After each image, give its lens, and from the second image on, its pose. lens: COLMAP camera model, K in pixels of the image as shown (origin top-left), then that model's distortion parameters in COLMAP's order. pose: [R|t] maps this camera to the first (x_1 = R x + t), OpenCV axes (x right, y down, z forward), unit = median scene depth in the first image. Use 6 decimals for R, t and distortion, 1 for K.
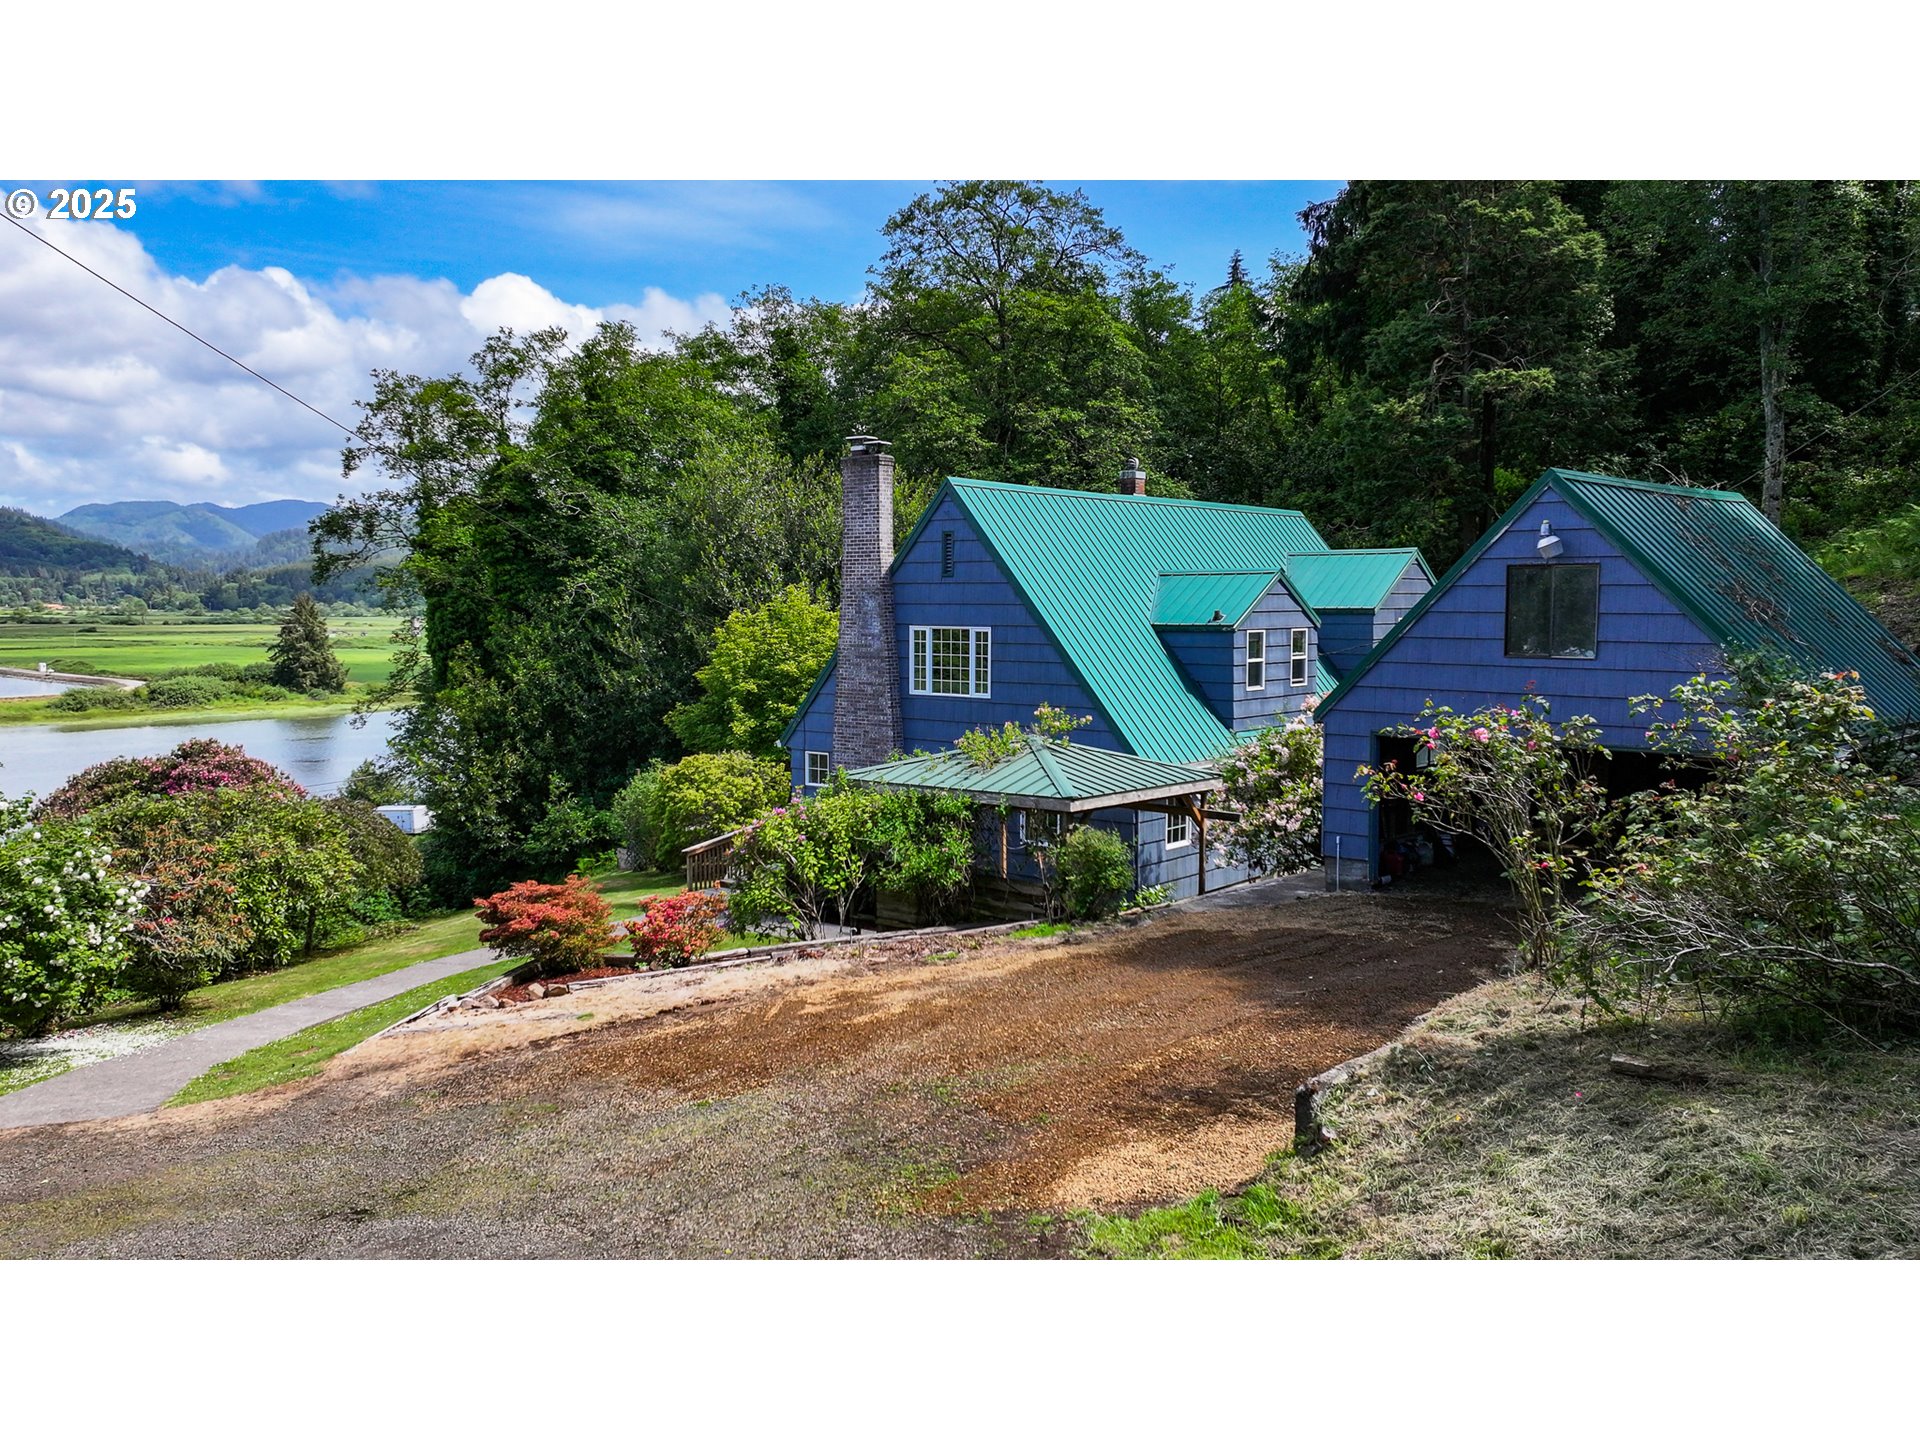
lens RADIAL K [[1528.9, 0, 956.8], [0, 1528.9, 719.2], [0, 0, 1]] dist [0.000027, -0.002370]
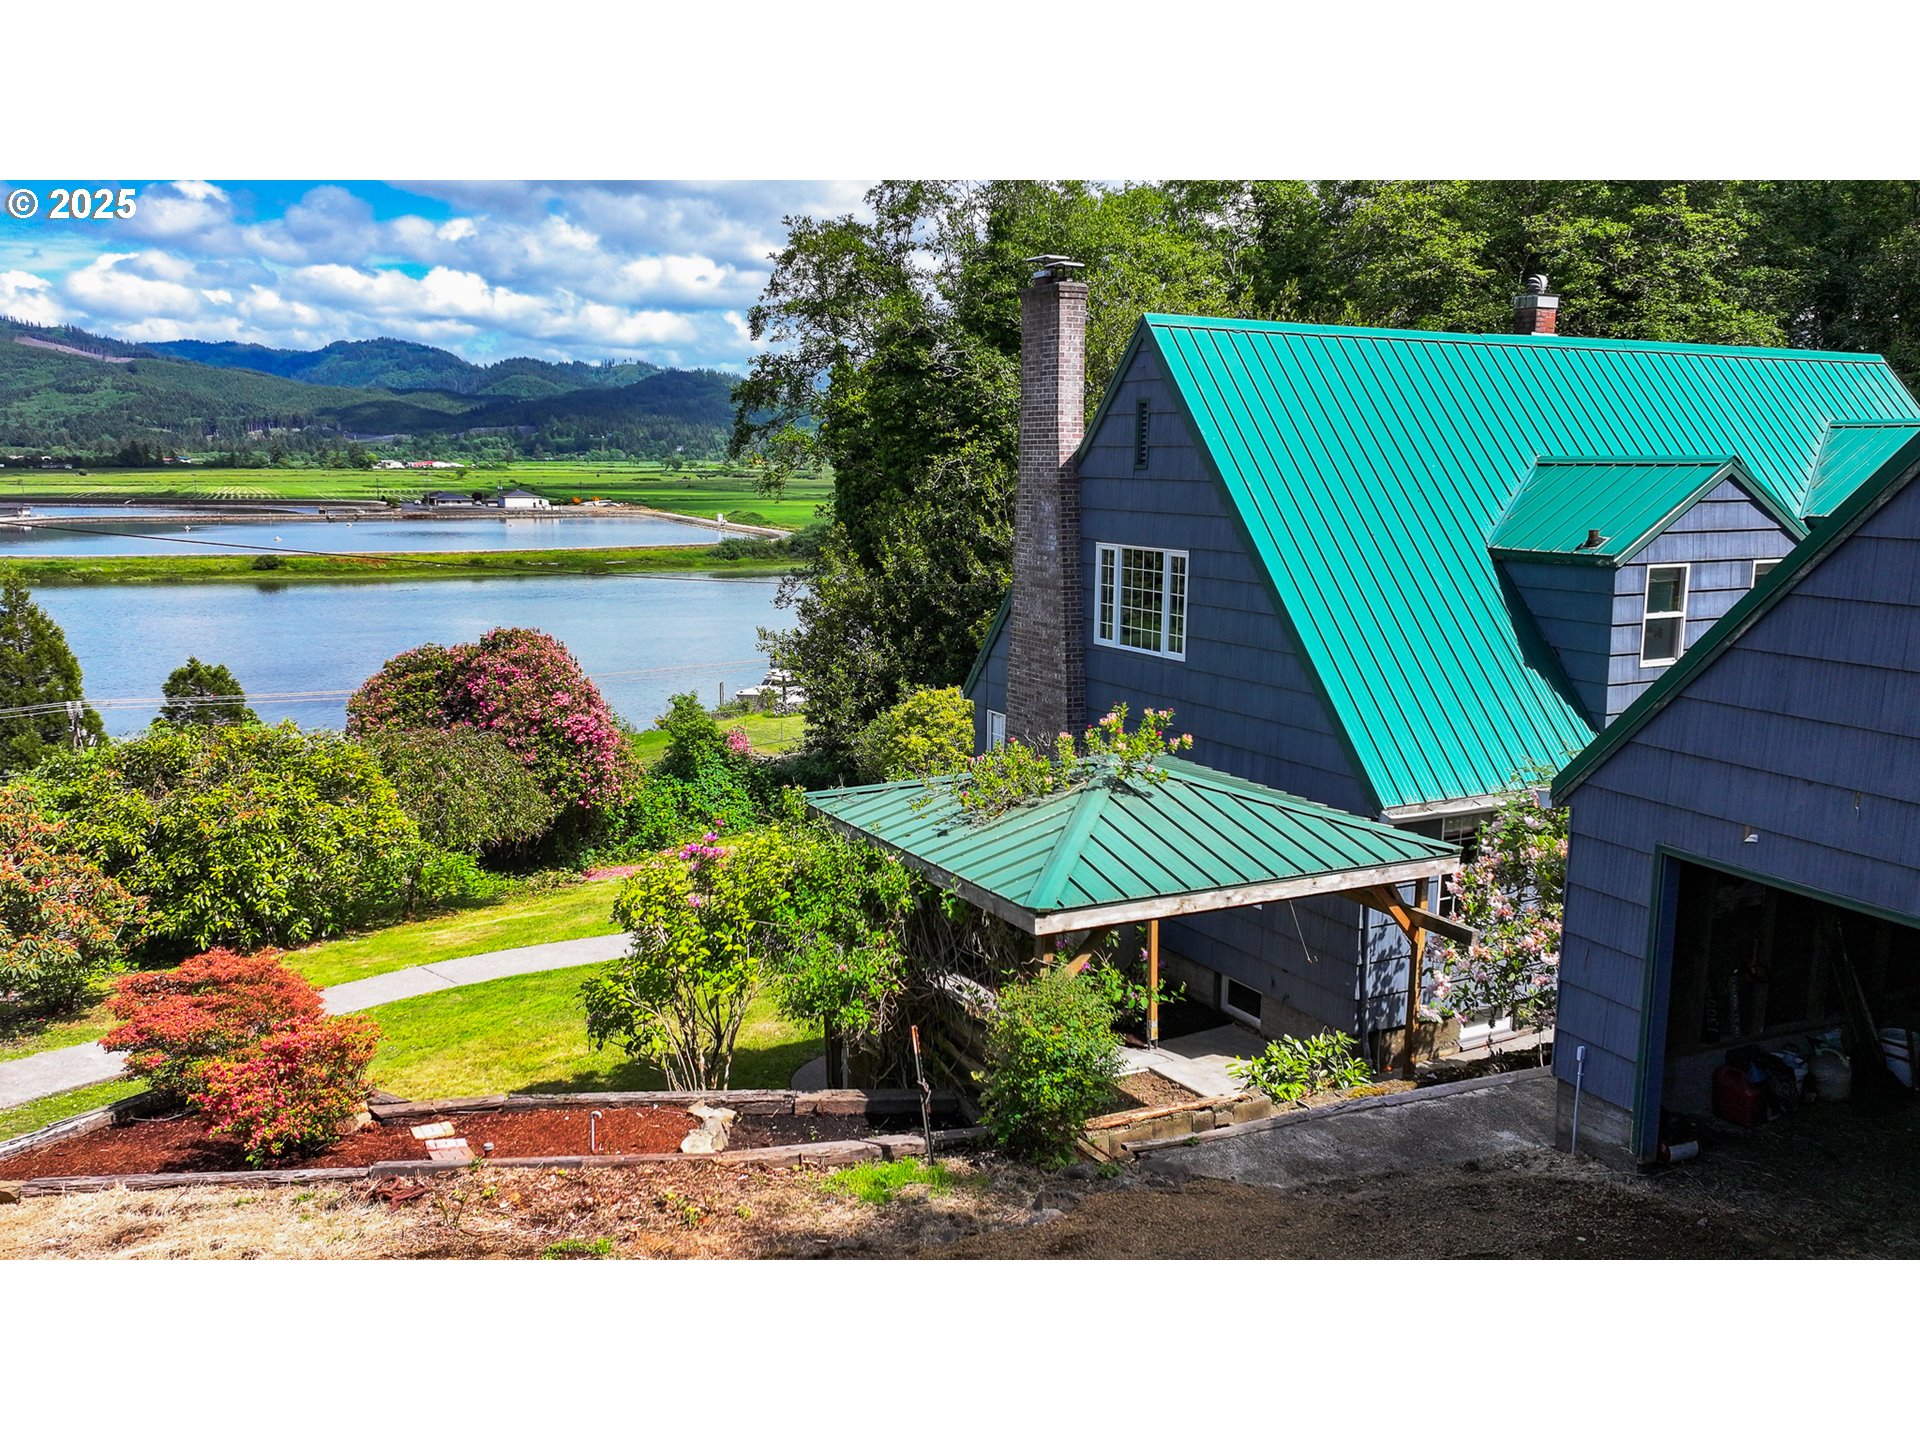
lens RADIAL K [[1528.9, 0, 963.1], [0, 1528.9, 725.1], [0, 0, 1]] dist [0.000027, -0.002370]
pose [[0.918925, 0.072519, -0.387708, 0.180500], [-0.035365, 0.994142, 0.102128, -0.047601], [0.392843, -0.080136, 0.916107, 0.355252]]
